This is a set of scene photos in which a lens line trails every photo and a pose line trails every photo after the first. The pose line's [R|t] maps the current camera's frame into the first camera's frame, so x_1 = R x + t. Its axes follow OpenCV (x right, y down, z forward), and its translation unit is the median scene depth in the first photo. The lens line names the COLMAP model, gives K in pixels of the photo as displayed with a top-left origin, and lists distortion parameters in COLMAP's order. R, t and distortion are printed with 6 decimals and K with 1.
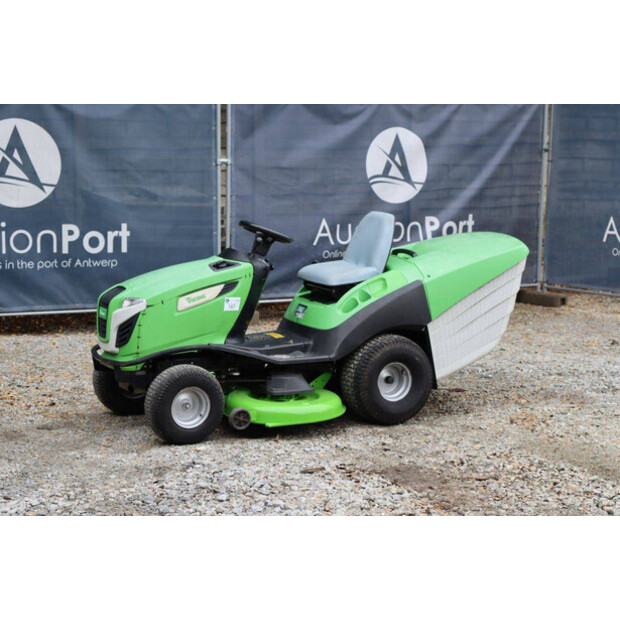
lens RADIAL K [[1452.5, 0, 310.0], [0, 1452.5, 310.0], [0, 0, 1]] dist [0.439629, 0.195398]
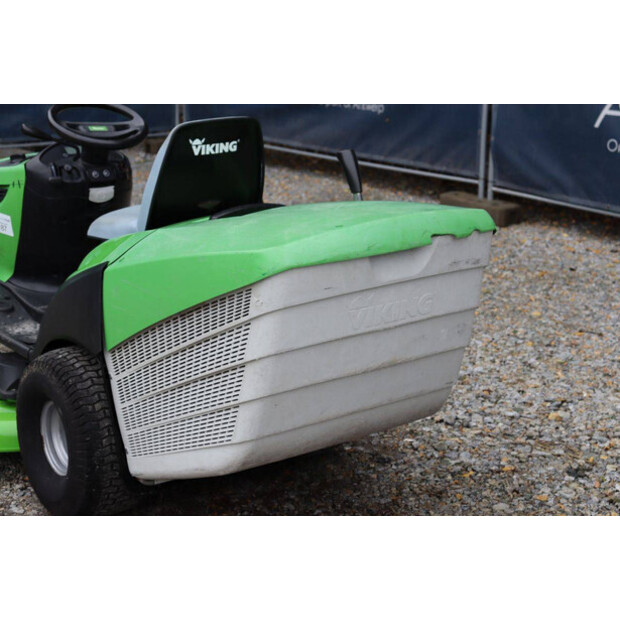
lens RADIAL K [[1299.7, 0, 310.0], [0, 1299.7, 310.0], [0, 0, 1]] dist [0.331338, 0.482705]
pose [[0.152922, 0.254192, -0.954988, 0.466931], [-0.132761, 0.962878, 0.235033, -0.107379], [0.979280, 0.090843, 0.180992, 0.914133]]
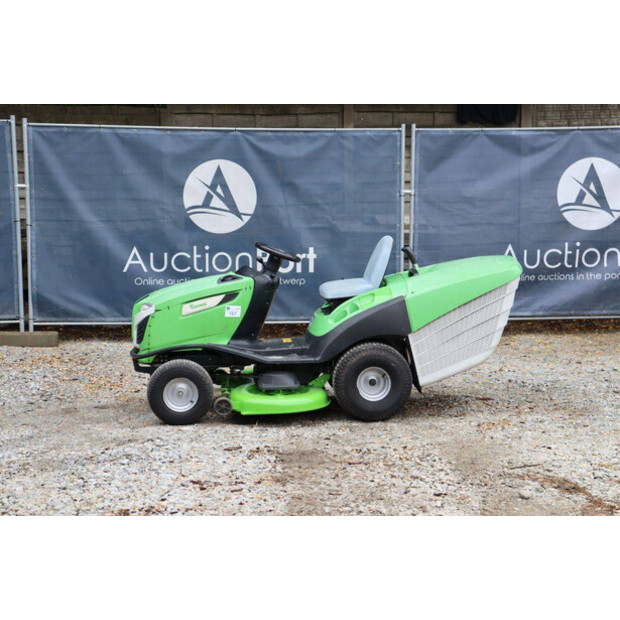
lens RADIAL K [[1452.5, 0, 310.0], [0, 1452.5, 310.0], [0, 0, 1]] dist [0.439629, 0.195398]
pose [[0.923170, 0.026365, -0.383486, 0.410930], [-0.034596, 0.999295, -0.014580, 0.008899], [0.382831, 0.026727, 0.923432, -0.070235]]
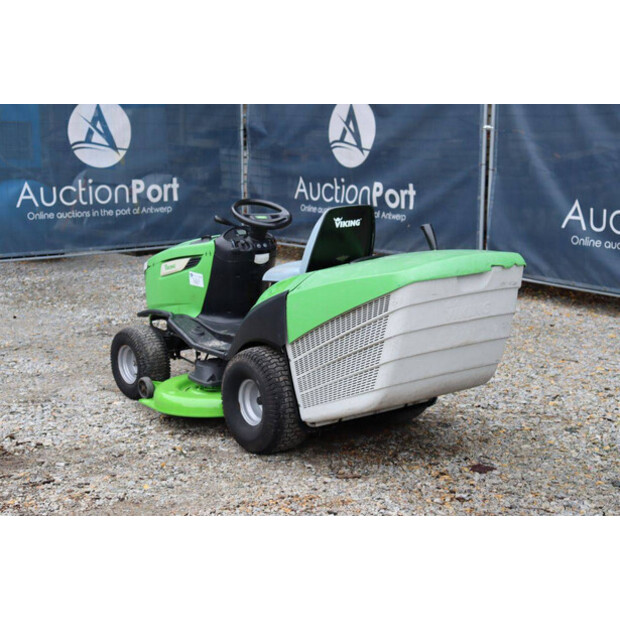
lens RADIAL K [[1145.0, 0, 310.0], [0, 1145.0, 310.0], [0, 0, 1]] dist [0.214934, 0.304519]
pose [[0.166673, 0.166672, -0.971823, 0.641660], [-0.126428, 0.981087, 0.146577, -0.095975], [0.977873, 0.098436, 0.184592, 0.828432]]
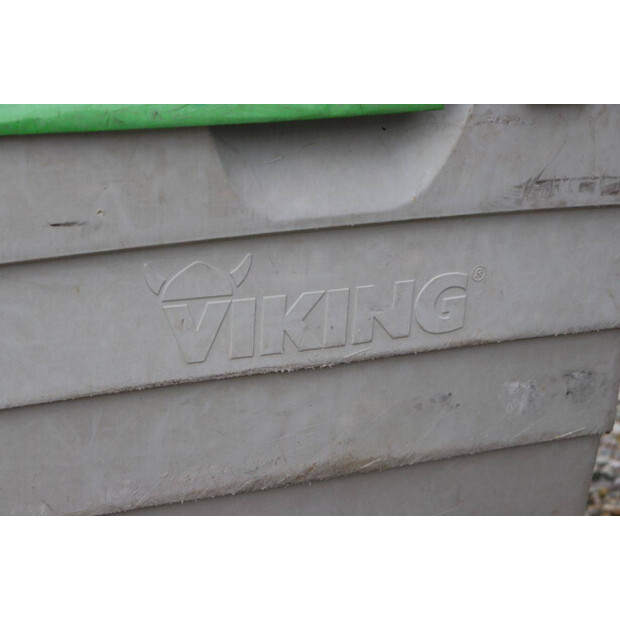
lens RADIAL K [[1452.5, 0, 310.0], [0, 1452.5, 310.0], [0, 0, 1]] dist [0.439629, 0.195398]
pose [[-0.070388, 0.251199, -0.965373, 0.254721], [-0.148211, 0.954397, 0.259150, -0.060212], [0.986448, 0.161320, -0.029948, 1.003959]]
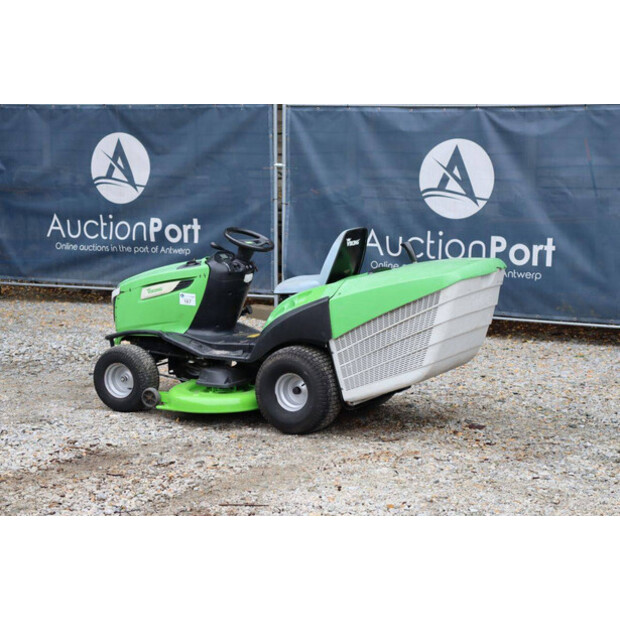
lens RADIAL K [[1386.3, 0, 310.0], [0, 1386.3, 310.0], [0, 0, 1]] dist [0.430889, 0.077457]
pose [[0.540791, 0.099415, -0.835262, 0.800083], [-0.106742, 0.993074, 0.049088, -0.052373], [0.834357, 0.062611, 0.547657, 0.433092]]
